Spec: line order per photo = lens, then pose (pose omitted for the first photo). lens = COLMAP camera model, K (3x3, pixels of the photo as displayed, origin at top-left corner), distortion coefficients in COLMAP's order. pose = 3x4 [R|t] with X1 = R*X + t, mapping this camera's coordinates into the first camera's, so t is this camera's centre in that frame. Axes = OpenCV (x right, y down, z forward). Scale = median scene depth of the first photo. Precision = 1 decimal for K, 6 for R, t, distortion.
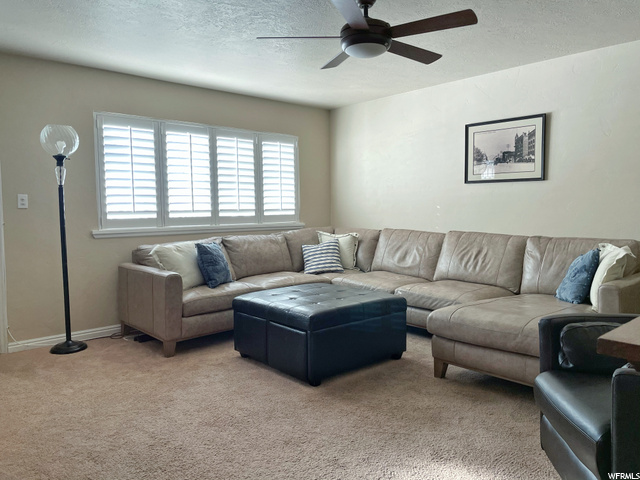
lens RADIAL K [[484.0, 0, 317.5], [0, 484.0, 237.5], [0, 0, 1]] dist [0.060588, -0.081219]
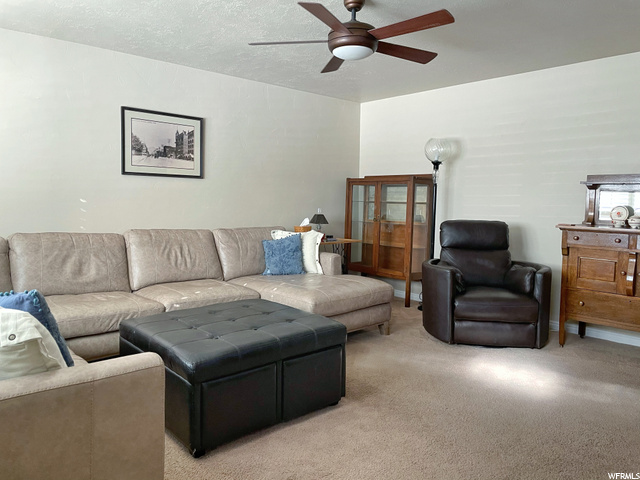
lens RADIAL K [[484.0, 0, 316.4], [0, 484.0, 238.7], [0, 0, 1]] dist [0.060588, -0.081219]
pose [[-0.003684, -0.075810, 0.997116, -0.609045], [0.051863, 0.995766, 0.075899, -0.048052], [-0.998647, 0.051993, 0.000264, 0.702096]]
